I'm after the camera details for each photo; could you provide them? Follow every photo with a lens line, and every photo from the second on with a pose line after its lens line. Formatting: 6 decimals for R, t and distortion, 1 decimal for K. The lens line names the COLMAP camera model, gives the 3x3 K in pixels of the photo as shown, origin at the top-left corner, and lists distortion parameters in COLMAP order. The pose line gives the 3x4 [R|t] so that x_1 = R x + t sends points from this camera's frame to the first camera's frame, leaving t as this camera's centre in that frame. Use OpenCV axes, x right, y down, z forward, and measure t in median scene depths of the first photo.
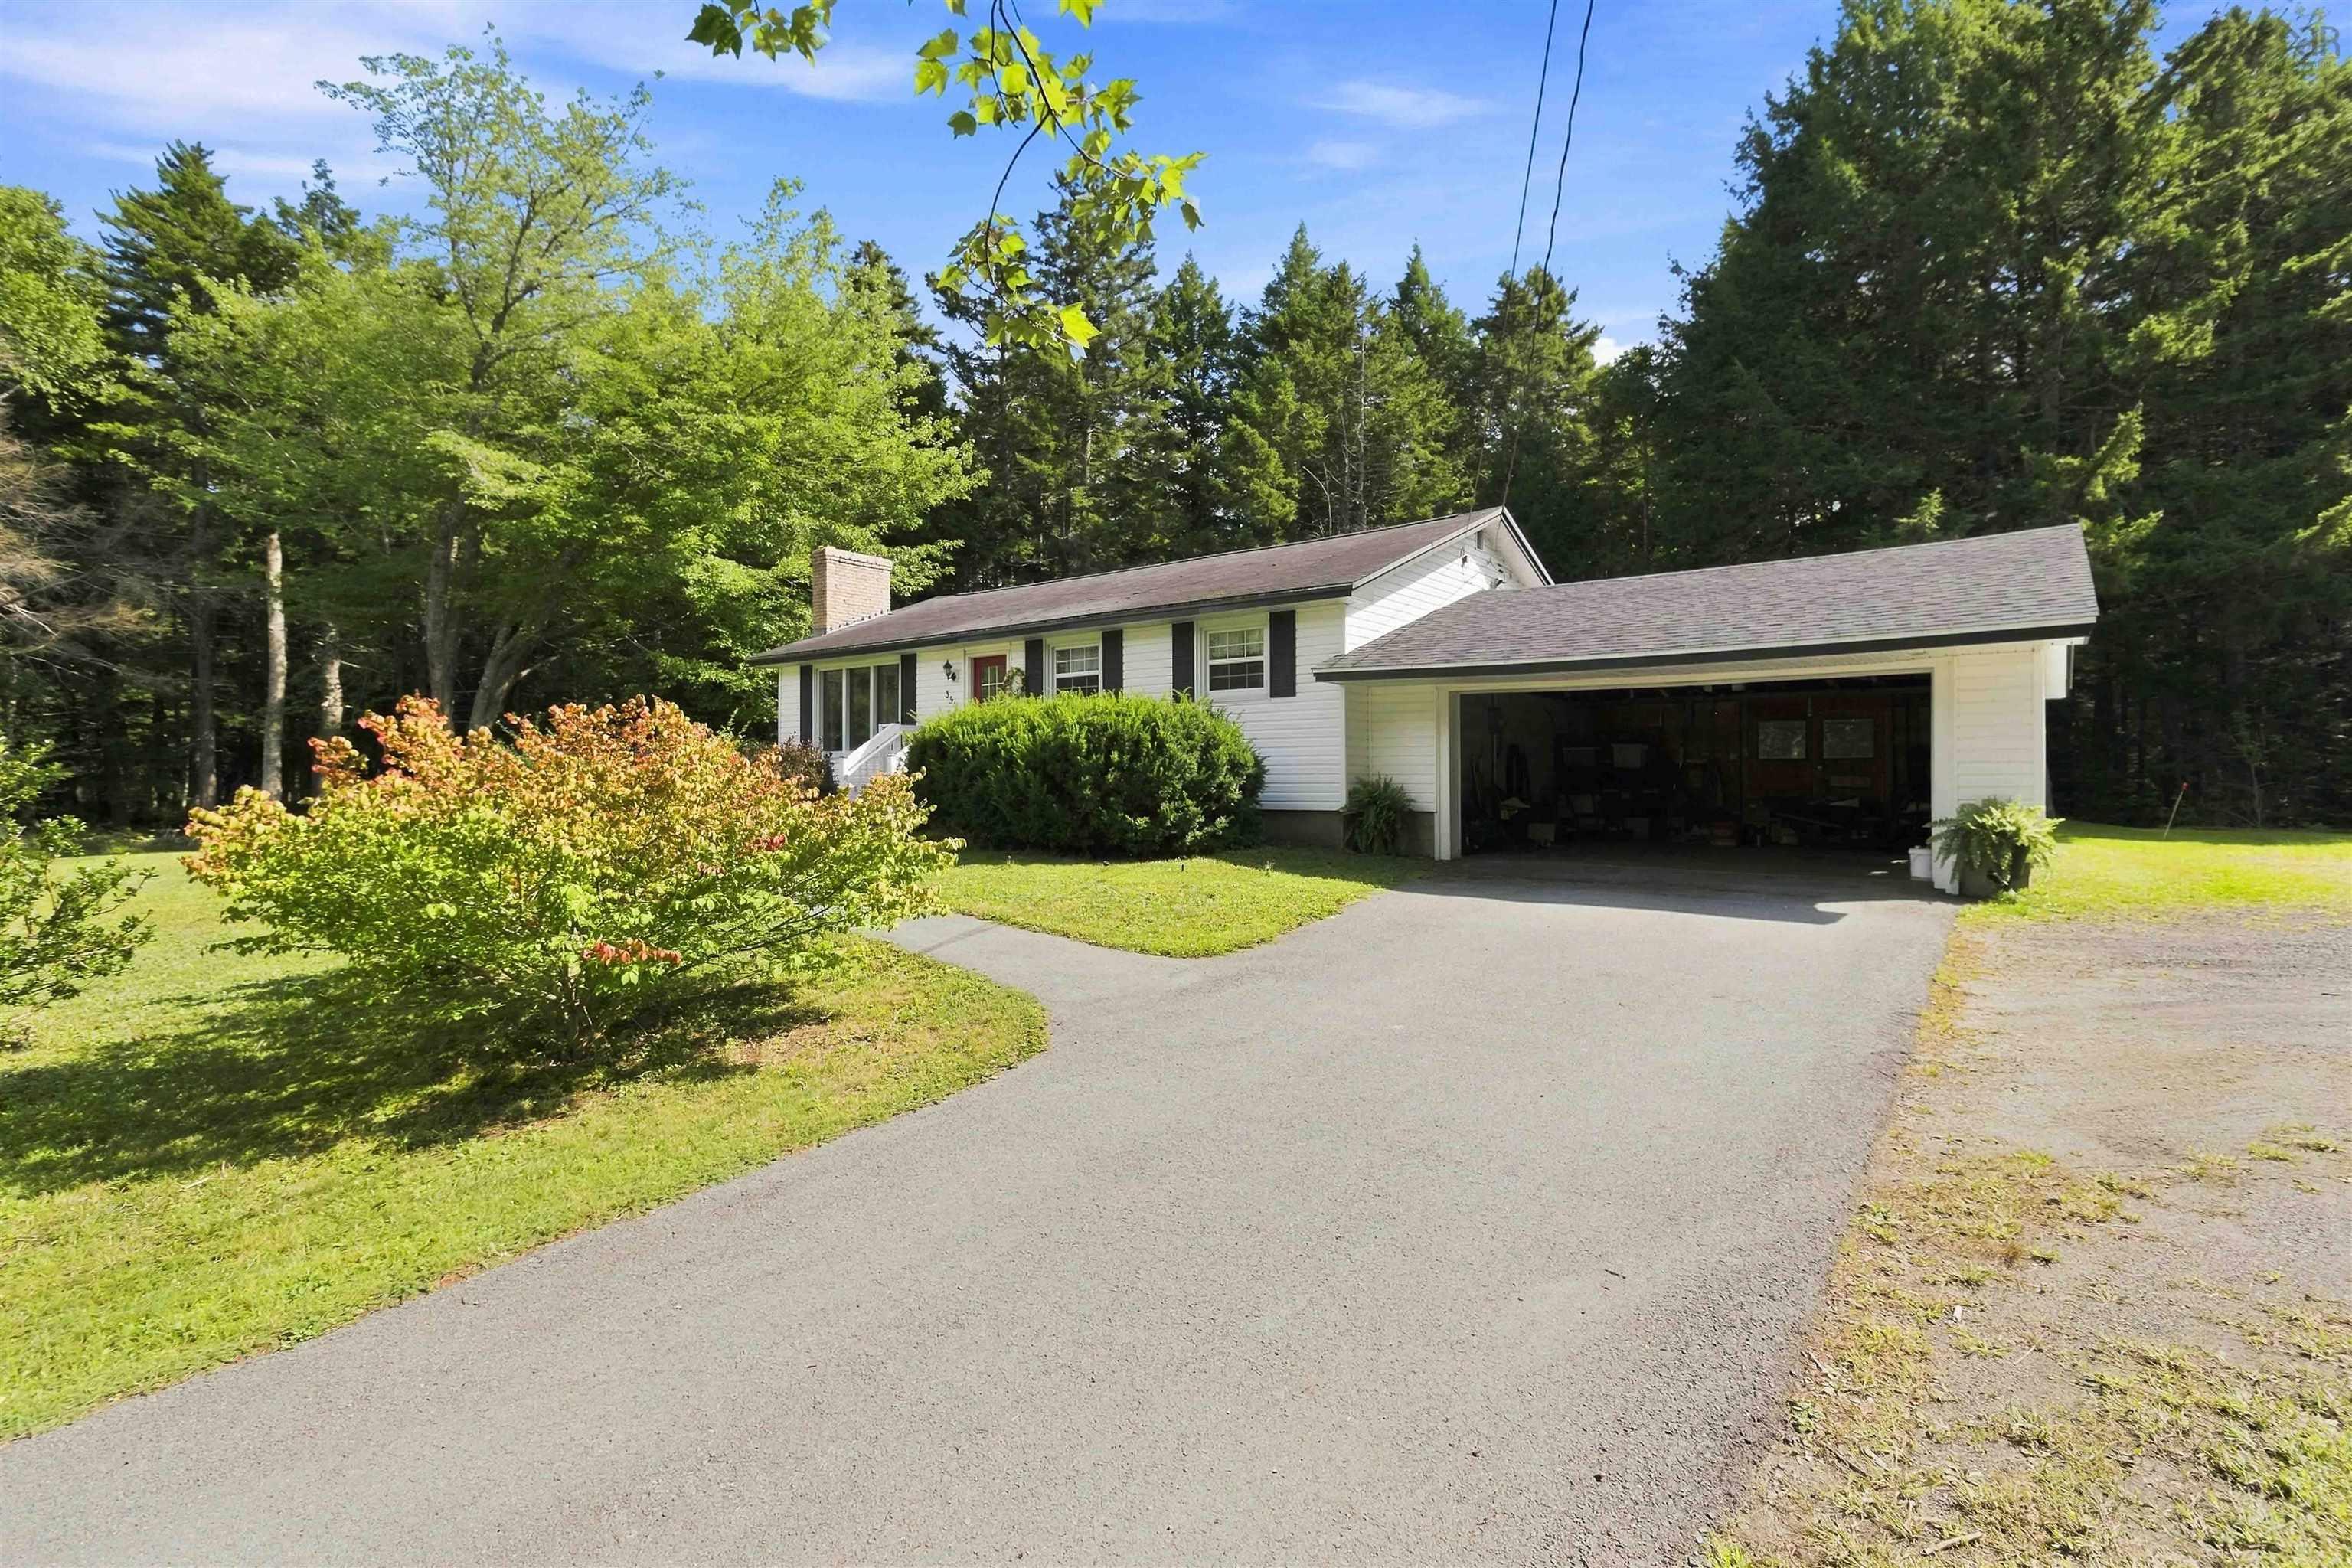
lens RADIAL K [[1083.0, 0, 1173.3], [0, 1083.0, 781.5], [0, 0, 1]] dist [-0.001733, -0.000019]
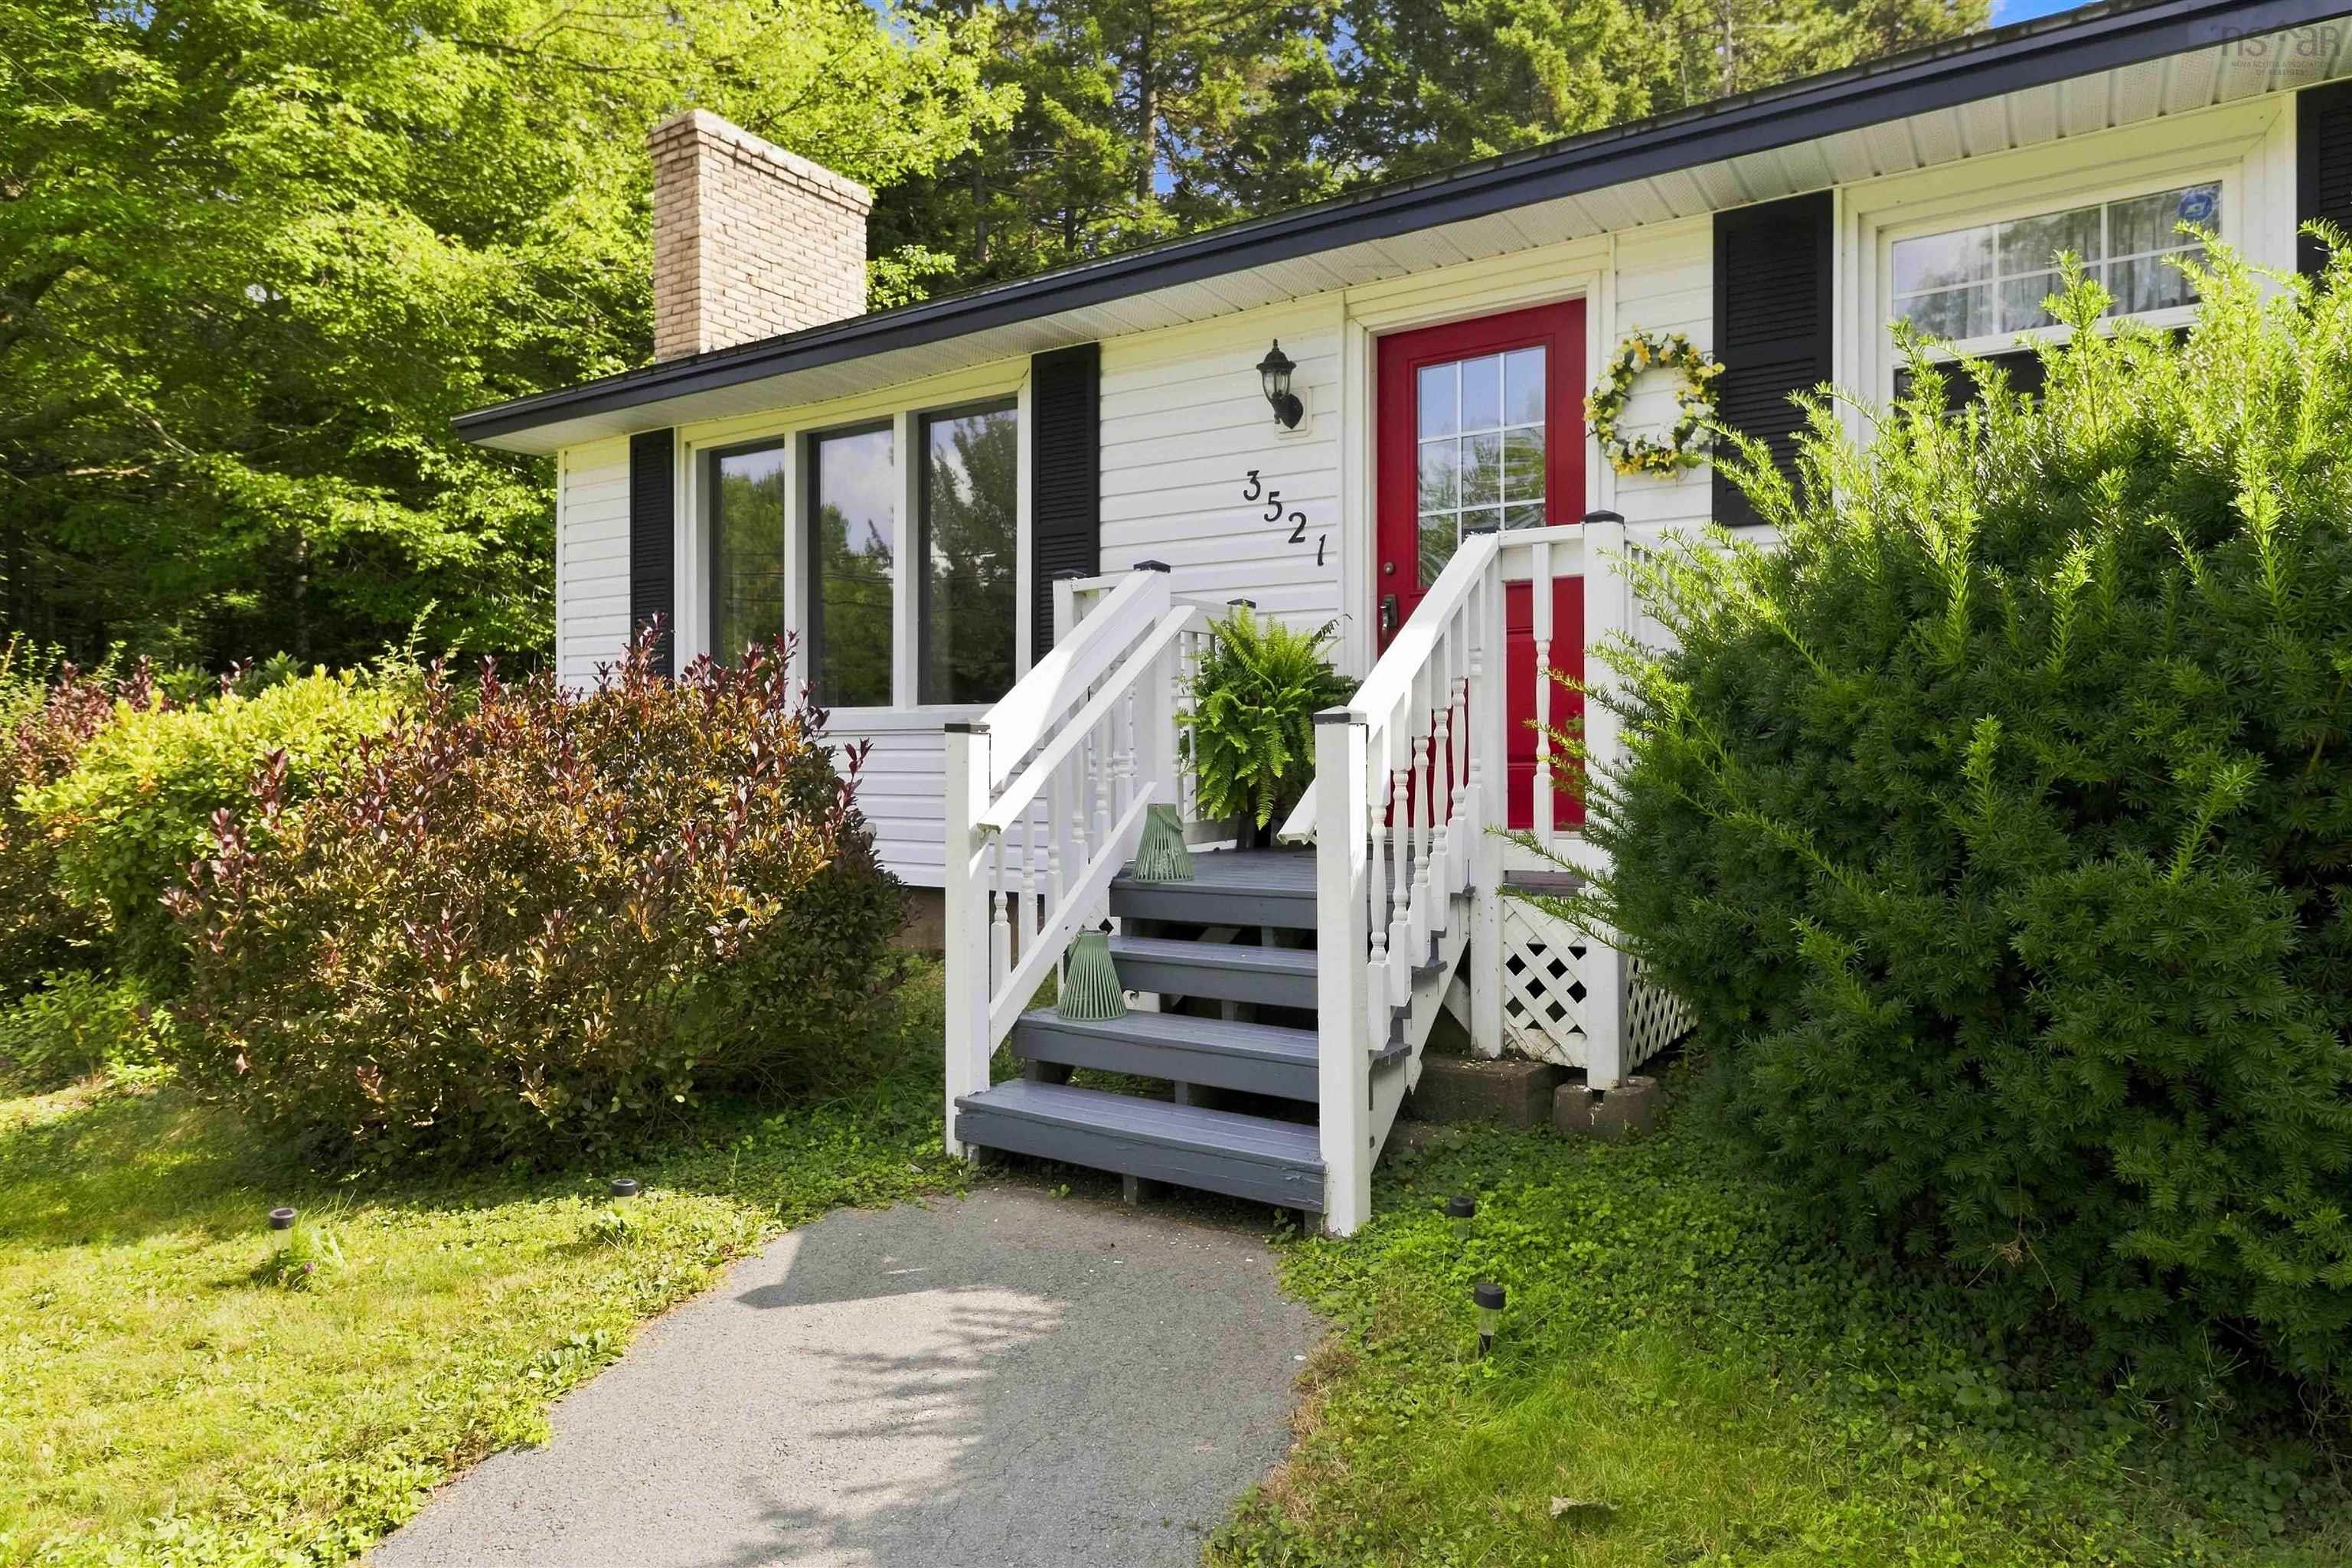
lens RADIAL K [[1362.0, 0, 1178.9], [0, 1362.0, 783.1], [0, 0, 1]] dist [0.000968, -0.000607]
pose [[0.995143, 0.001662, 0.098425, -0.259773], [-0.003206, 0.999874, 0.015535, -0.015001], [-0.098386, -0.015775, 0.995023, 0.685775]]
